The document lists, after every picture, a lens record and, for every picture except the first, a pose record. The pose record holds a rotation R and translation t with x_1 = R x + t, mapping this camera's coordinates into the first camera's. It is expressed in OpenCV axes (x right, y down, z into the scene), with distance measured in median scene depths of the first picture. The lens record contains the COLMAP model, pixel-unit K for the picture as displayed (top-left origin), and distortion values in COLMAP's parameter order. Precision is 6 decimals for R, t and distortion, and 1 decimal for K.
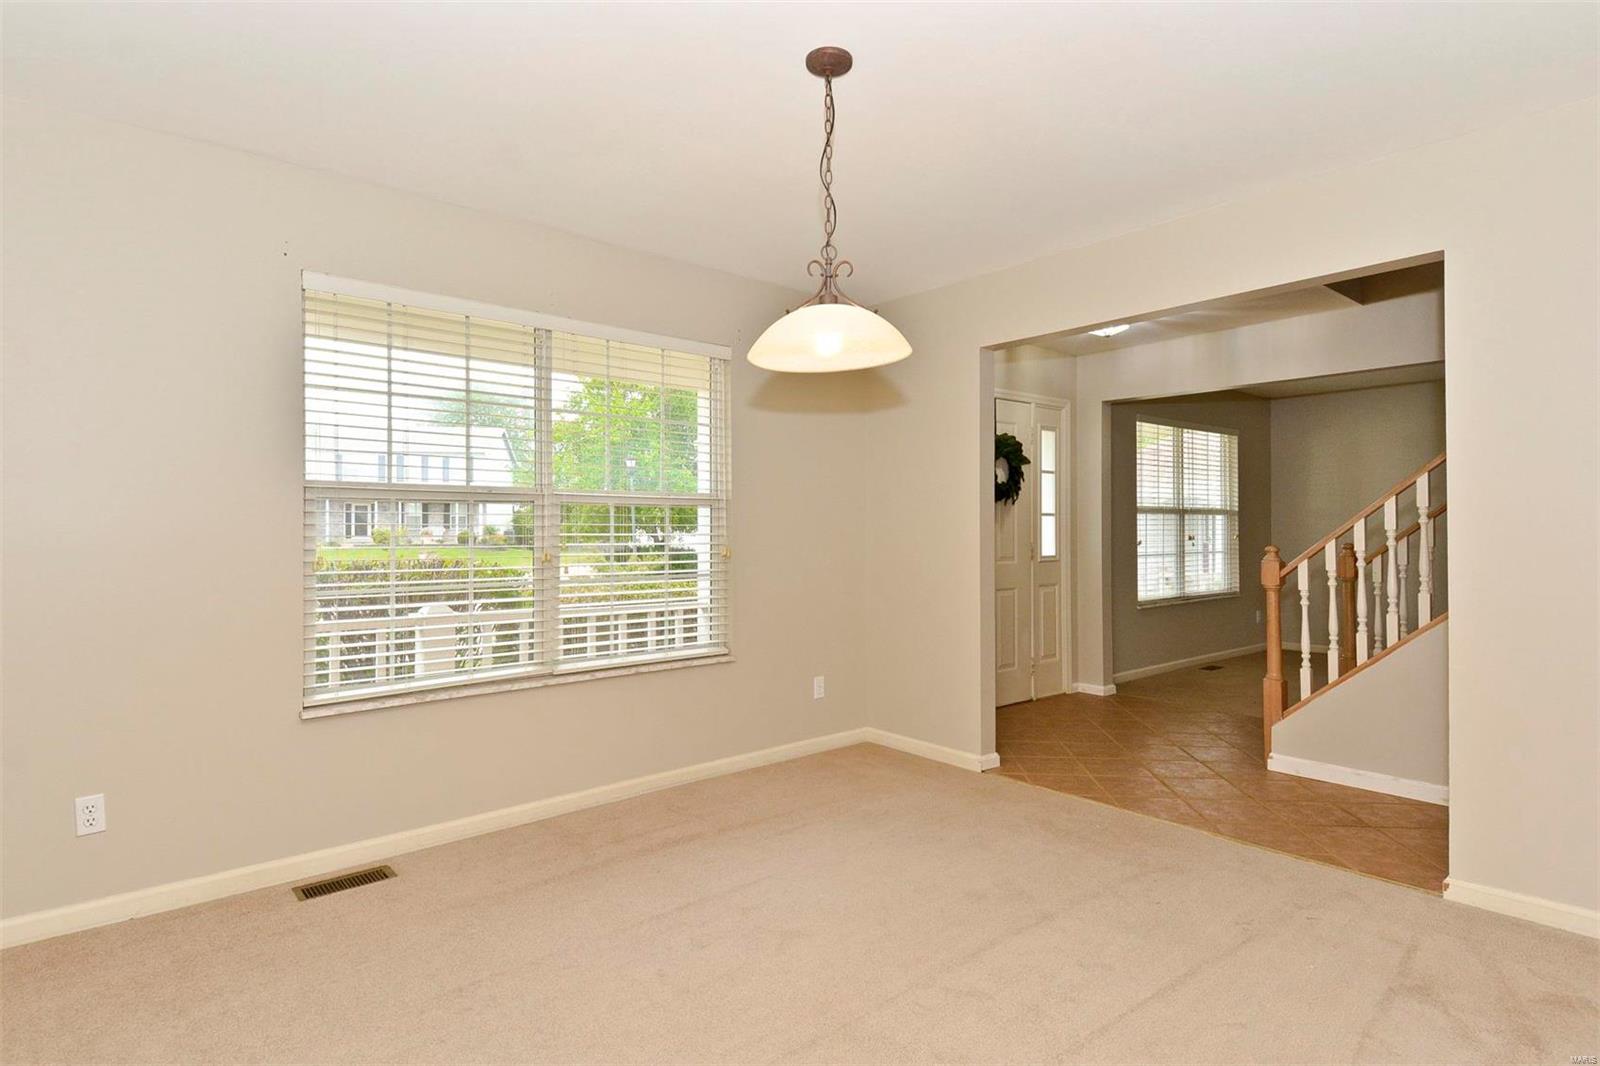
lens RADIAL K [[826.8, 0, 787.4], [0, 826.8, 510.8], [0, 0, 1]] dist [0.021580, -0.002078]
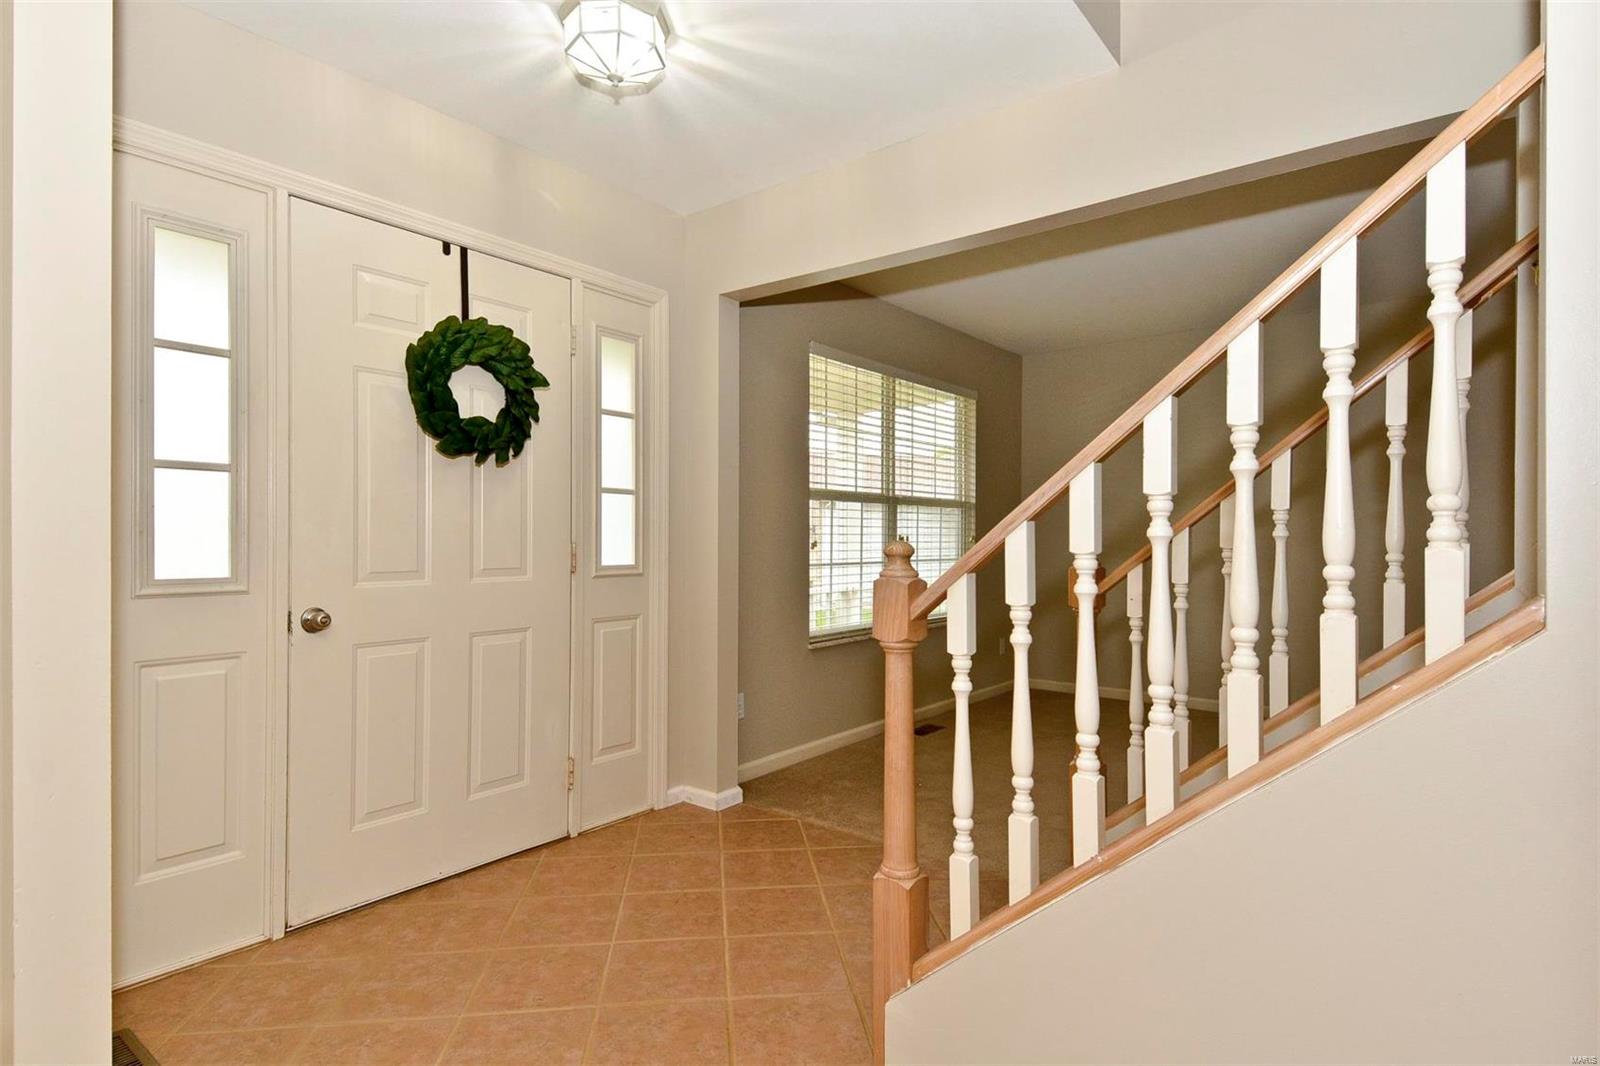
lens RADIAL K [[826.8, 0, 796.0], [0, 826.8, 536.9], [0, 0, 1]] dist [0.021580, -0.002078]
pose [[0.976955, 0.003241, 0.213421, 0.311441], [-0.007347, 0.999803, 0.018448, 0.023704], [-0.213320, -0.019591, 0.976786, 0.433040]]
